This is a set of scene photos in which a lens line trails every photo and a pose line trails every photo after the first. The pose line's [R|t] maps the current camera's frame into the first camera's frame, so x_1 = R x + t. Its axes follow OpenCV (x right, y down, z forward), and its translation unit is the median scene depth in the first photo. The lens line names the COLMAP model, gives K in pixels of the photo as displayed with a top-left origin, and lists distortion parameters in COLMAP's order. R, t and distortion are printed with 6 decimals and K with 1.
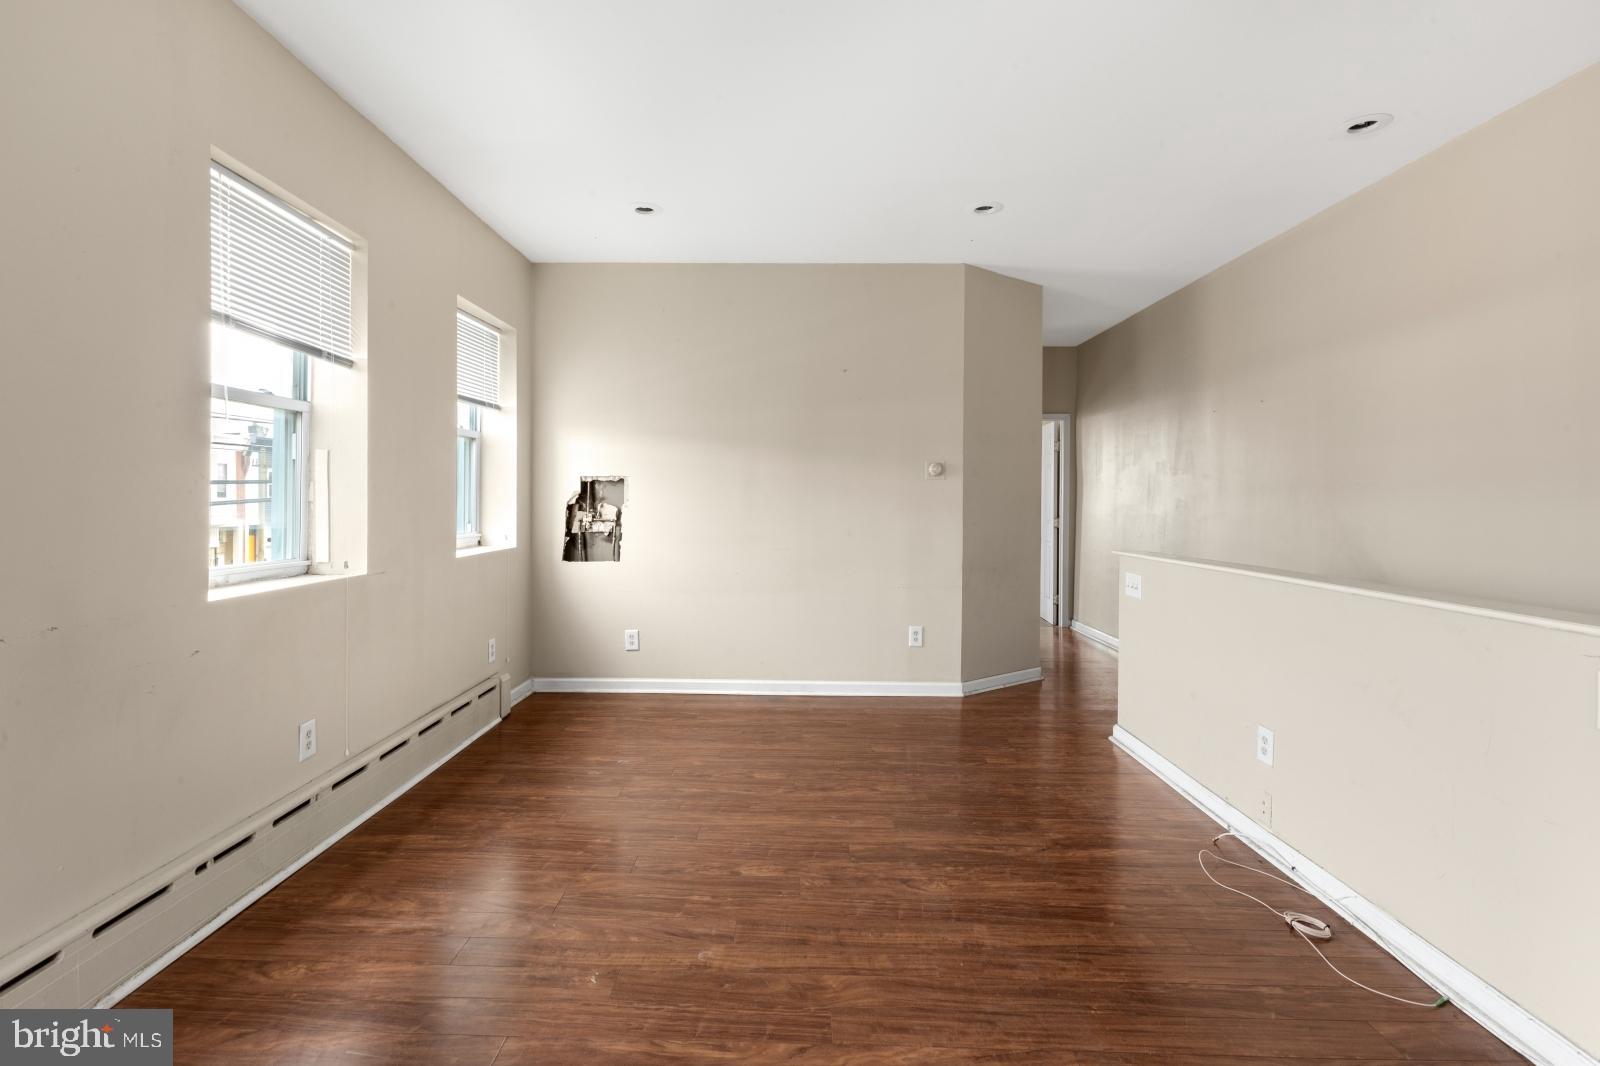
lens RADIAL K [[757.6, 0, 780.2], [0, 757.6, 529.4], [0, 0, 1]] dist [0.004452, -0.000510]
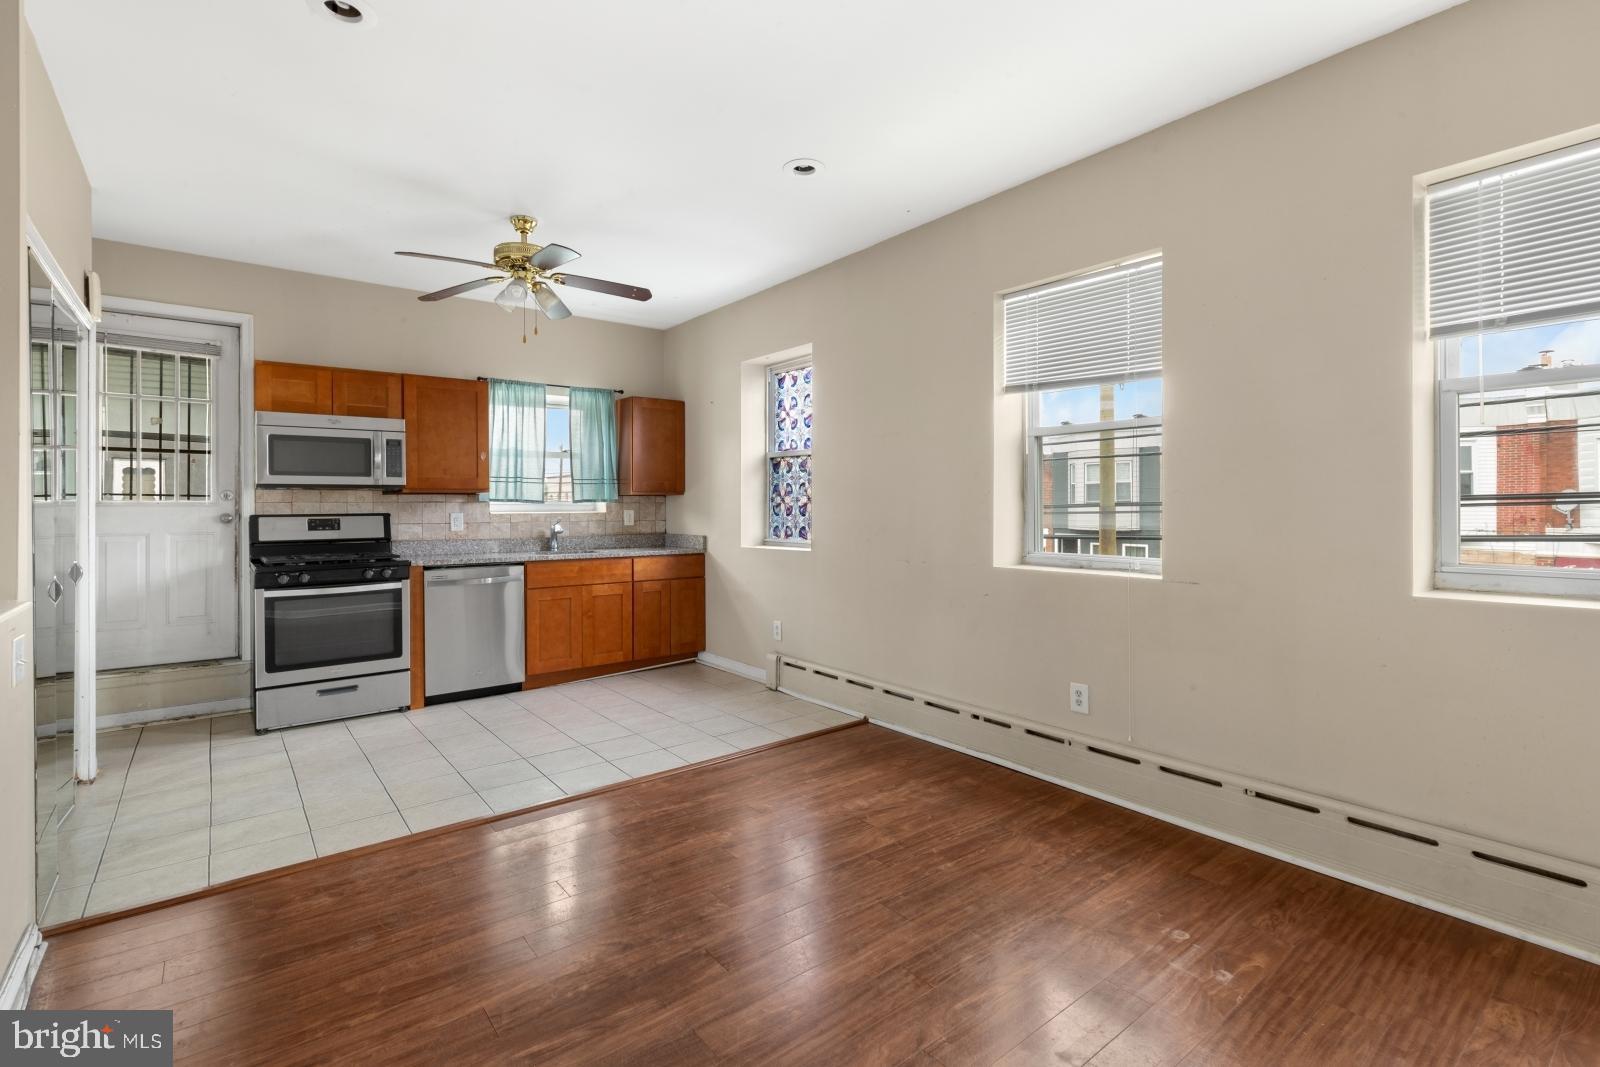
lens RADIAL K [[722.5, 0, 789.7], [0, 722.5, 509.8], [0, 0, 1]] dist [0.001229, -0.004656]
pose [[-0.773821, 0.000400, -0.633404, 0.566531], [-0.024711, 0.999219, 0.030819, -0.065240], [0.632922, 0.039500, -0.773207, 1.814674]]
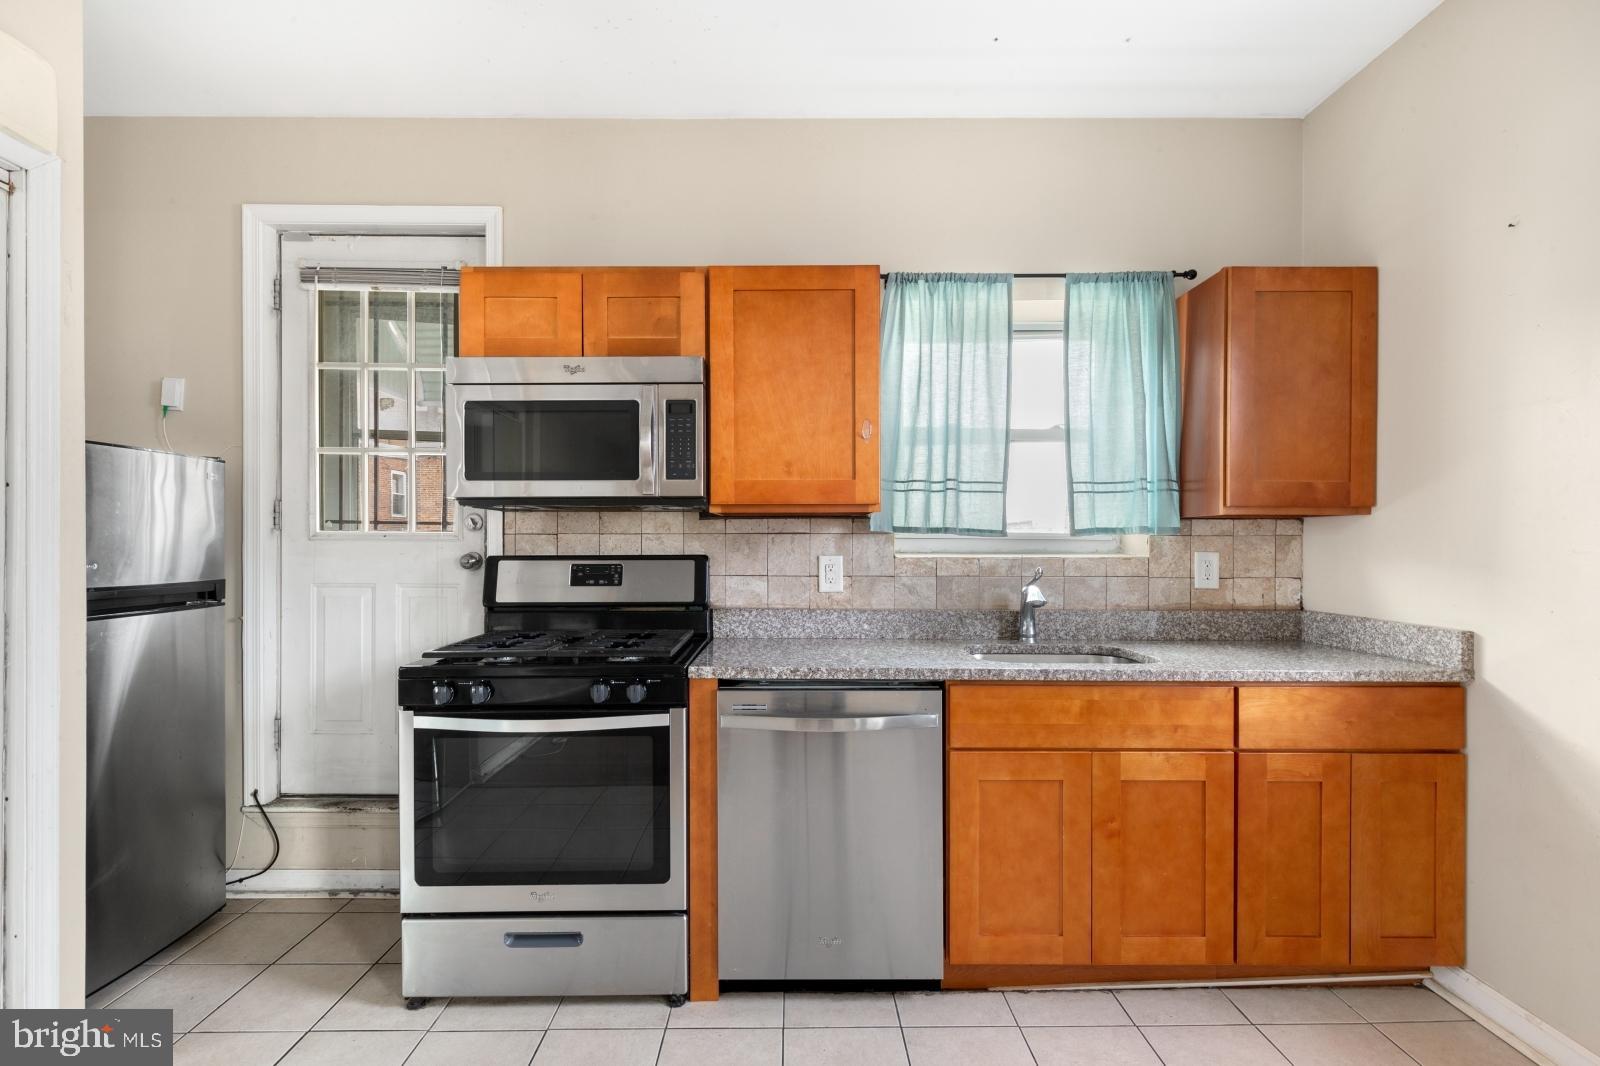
lens RADIAL K [[735.4, 0, 796.6], [0, 735.4, 544.2], [0, 0, 1]] dist [0.007001, -0.000012]
pose [[-0.999617, -0.006714, -0.026829, 0.042808], [-0.007758, 0.999210, 0.038987, -0.022950], [0.026546, 0.039181, -0.998879, 0.588376]]
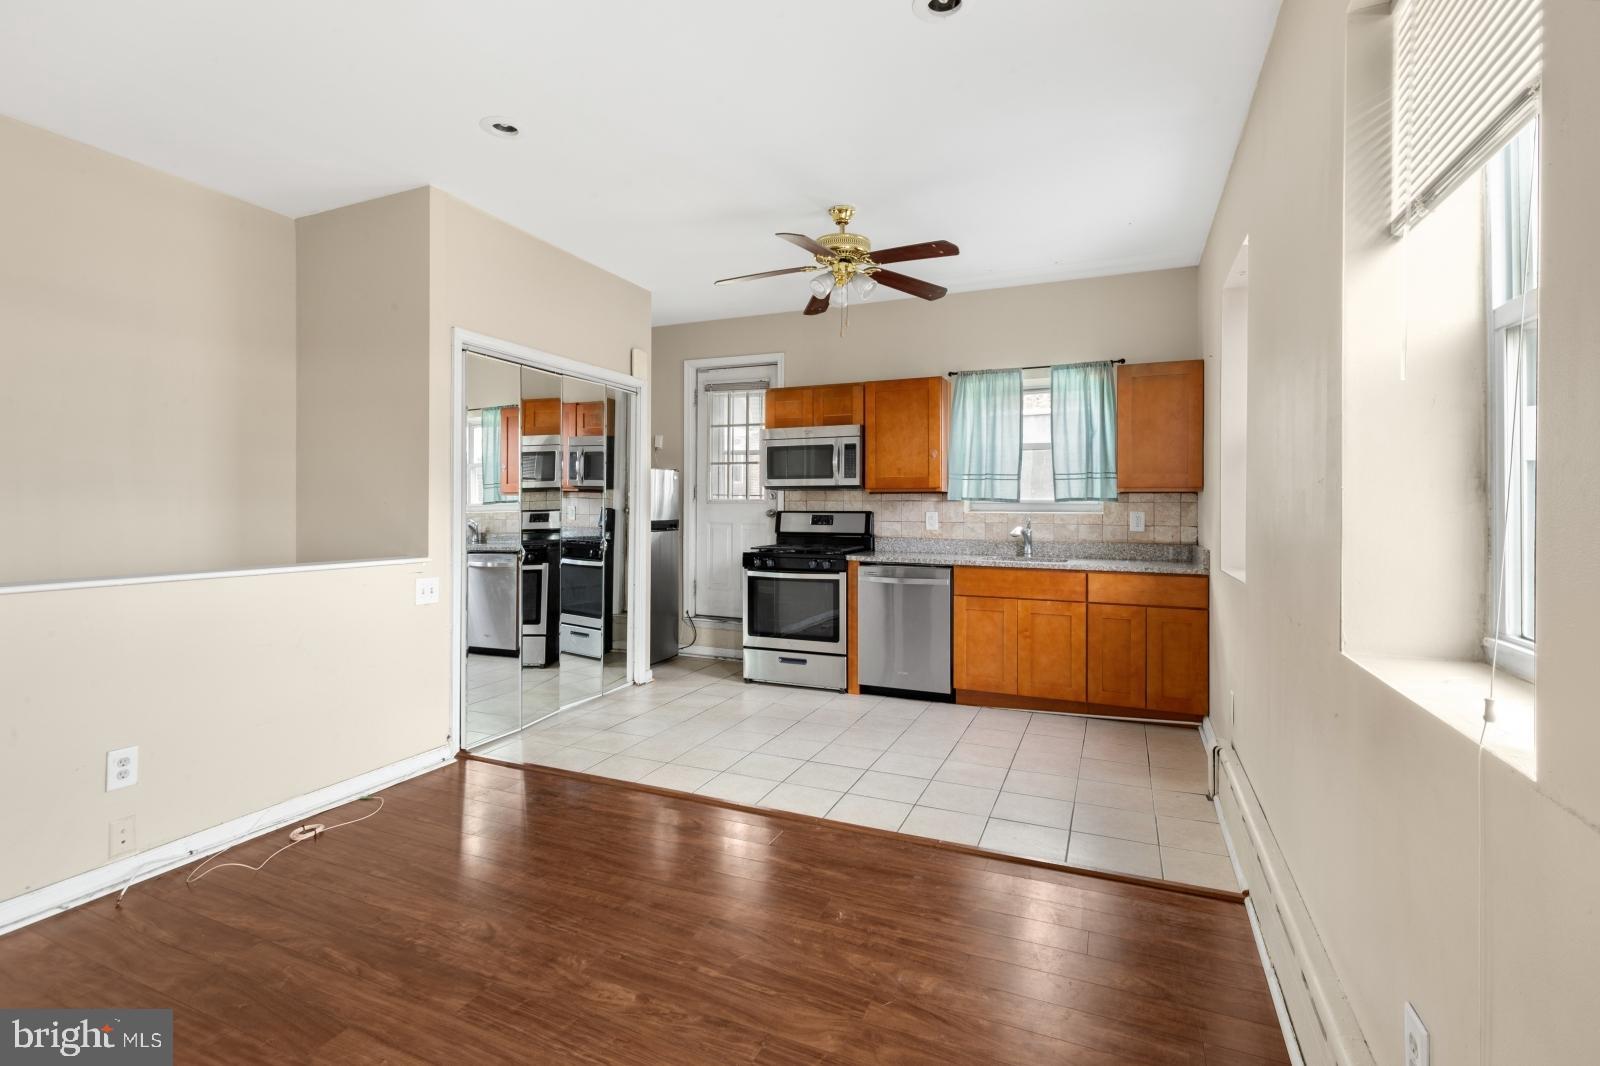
lens RADIAL K [[741.5, 0, 796.3], [0, 741.5, 508.8], [0, 0, 1]] dist [0.002773, -0.001595]
pose [[-0.925853, -0.011975, 0.377695, -0.506357], [0.004428, 0.999085, 0.042533, -0.069778], [-0.377859, 0.041051, -0.924953, 1.716880]]
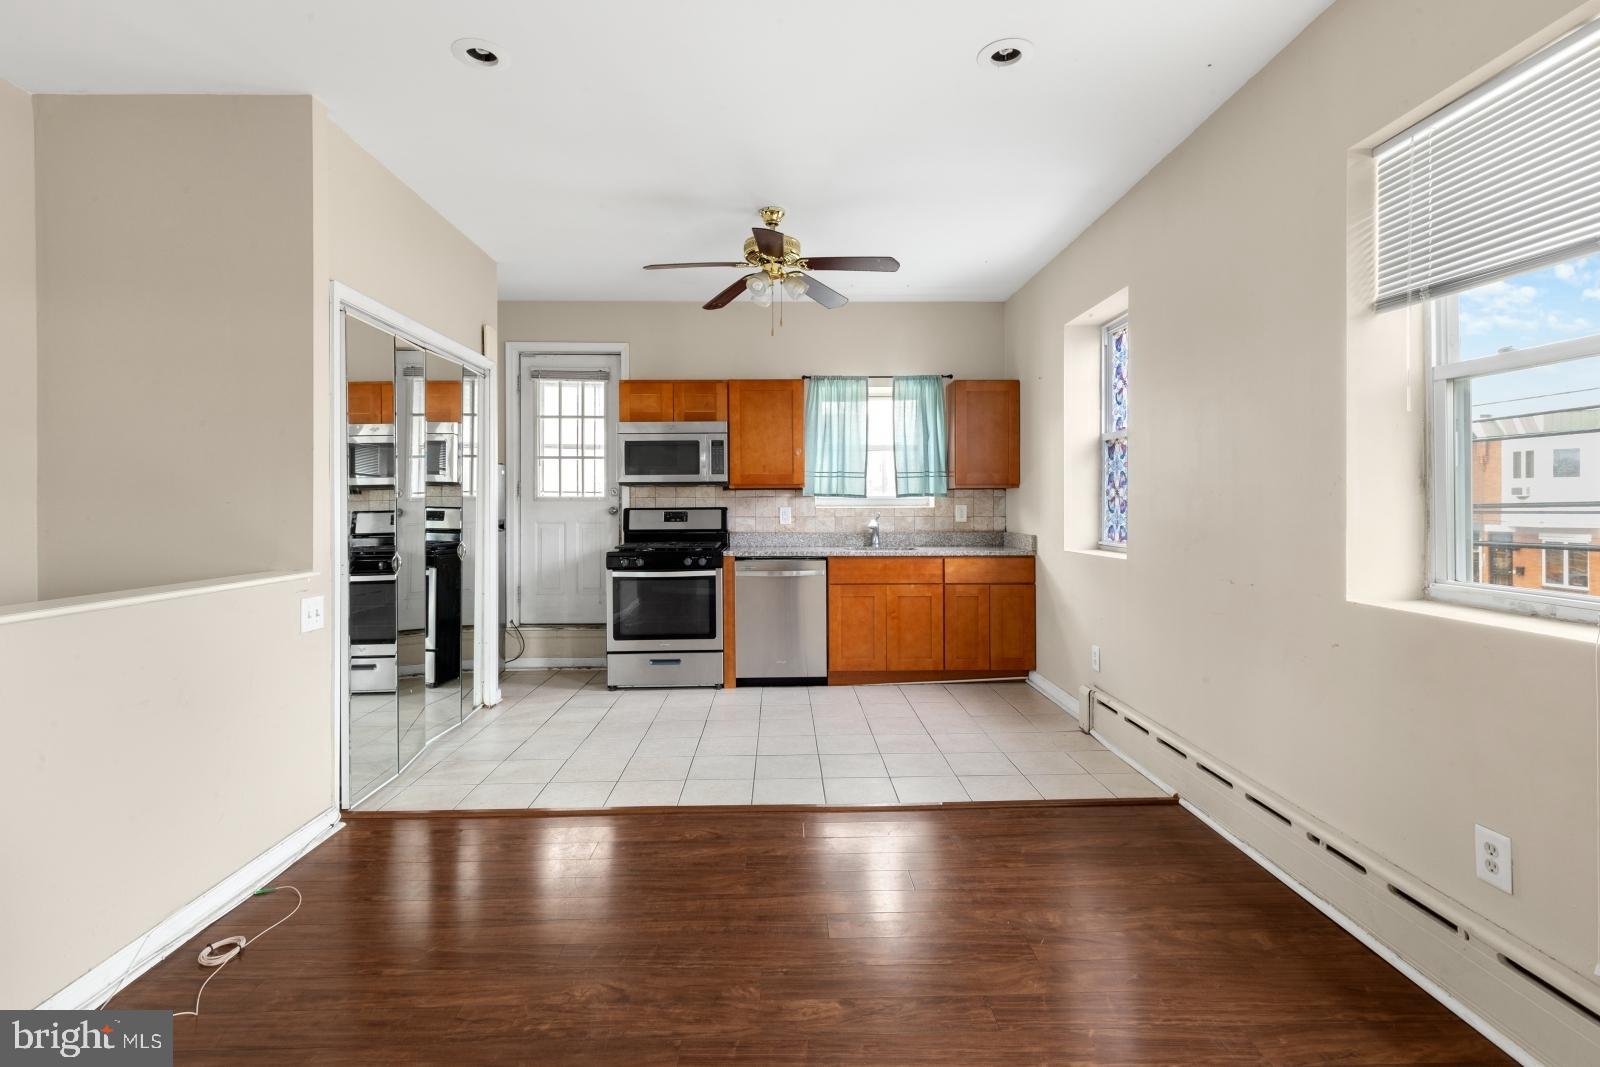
lens RADIAL K [[728.6, 0, 806.0], [0, 728.6, 503.9], [0, 0, 1]] dist [0.001834, -0.000906]
pose [[-0.998486, -0.002230, -0.054964, 0.022885], [-0.004420, 0.999200, 0.039759, -0.066340], [0.054832, 0.039941, -0.997696, 1.804423]]
